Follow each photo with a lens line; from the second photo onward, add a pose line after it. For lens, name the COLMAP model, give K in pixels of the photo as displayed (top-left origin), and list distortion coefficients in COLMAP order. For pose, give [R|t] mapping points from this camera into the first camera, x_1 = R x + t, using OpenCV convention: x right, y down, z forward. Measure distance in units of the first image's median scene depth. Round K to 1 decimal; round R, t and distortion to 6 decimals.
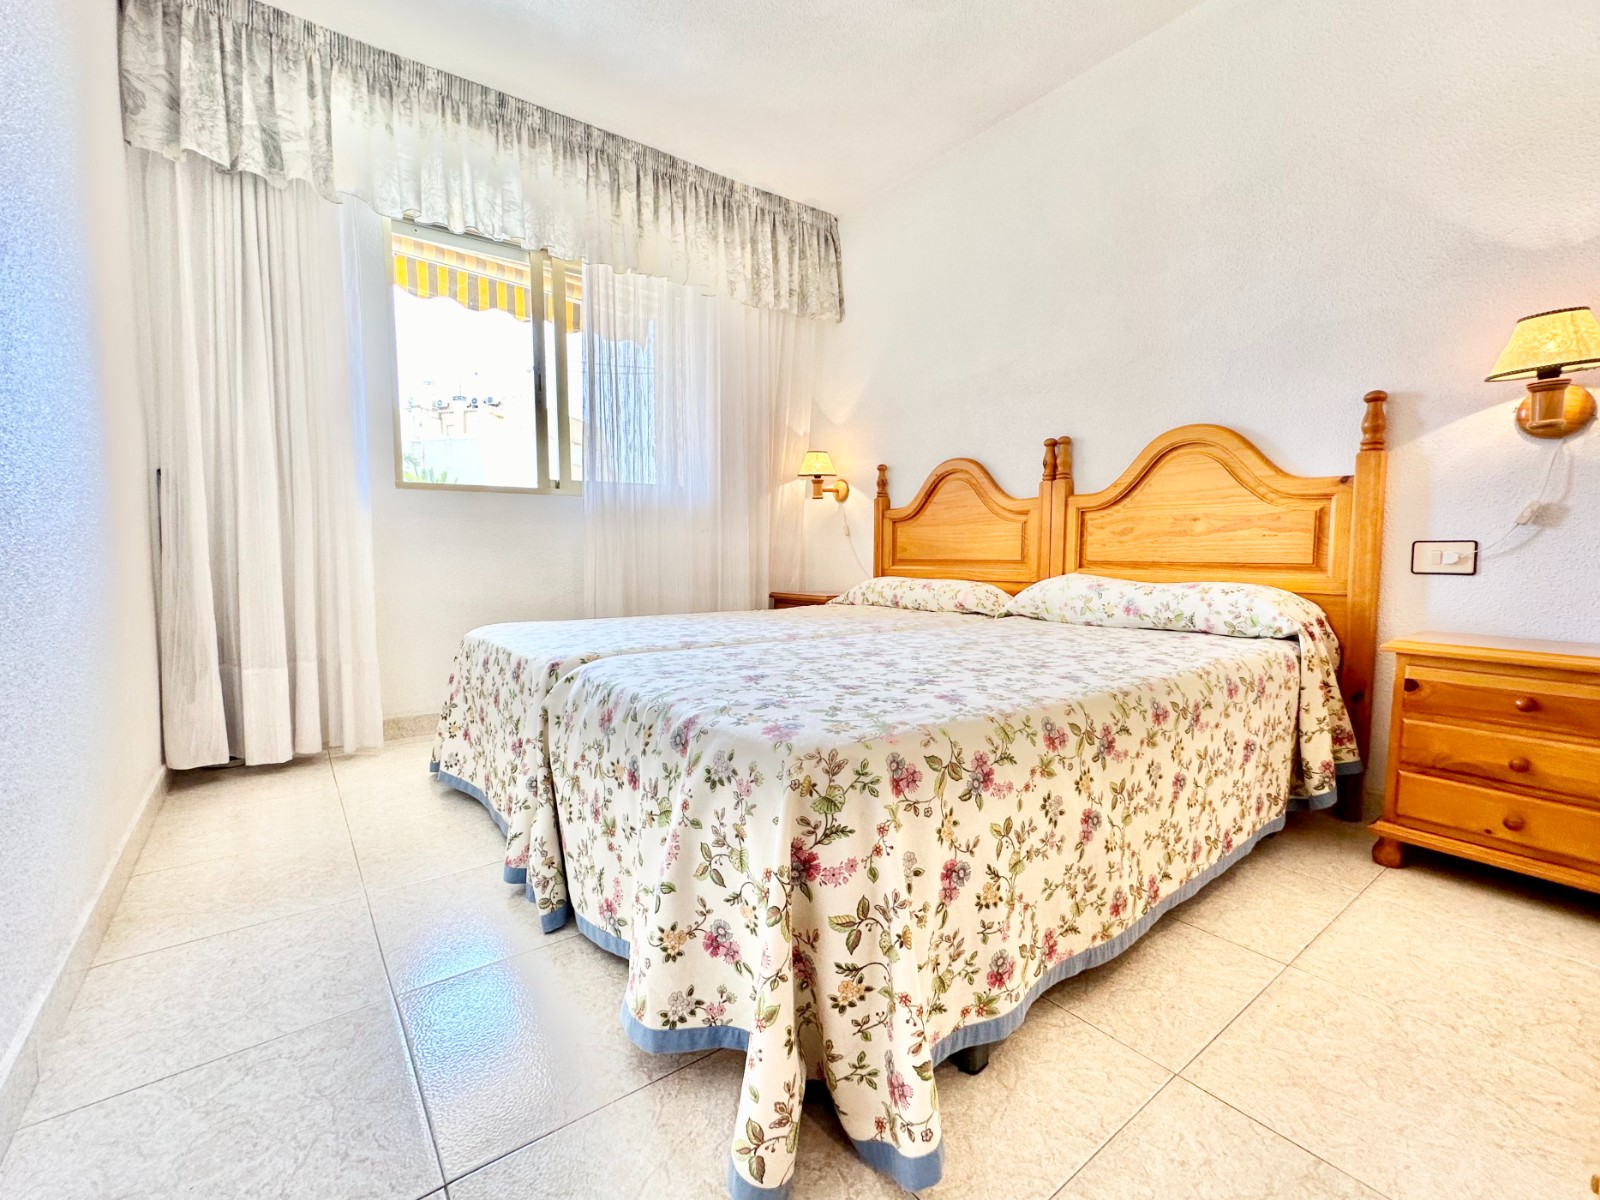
lens RADIAL K [[664.6, 0, 792.2], [0, 664.6, 601.2], [0, 0, 1]] dist [-0.000071, 0.000612]
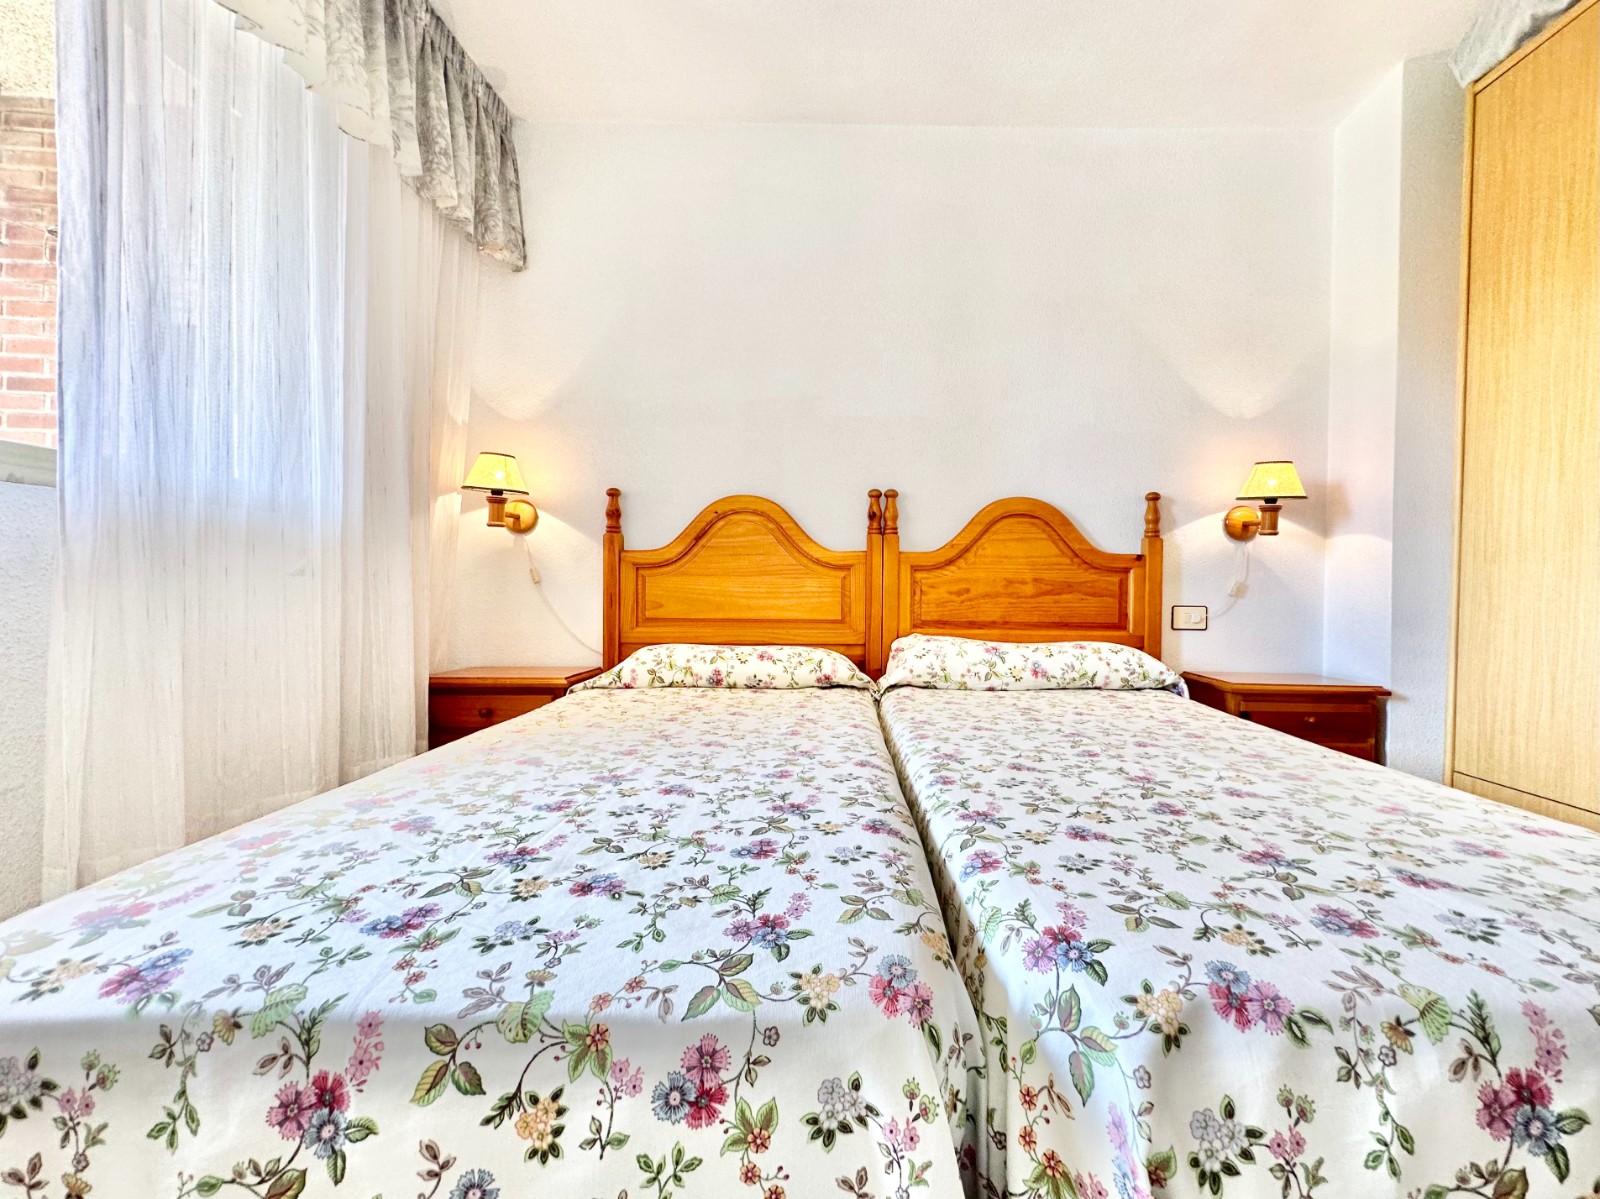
lens RADIAL K [[664.6, 0, 820.0], [0, 664.6, 601.3], [0, 0, 1]] dist [-0.000071, 0.000612]
pose [[0.614450, -0.010050, 0.788892, -0.396599], [0.049607, 0.998432, -0.025919, -0.068421], [-0.787395, 0.055060, 0.613985, 0.501530]]
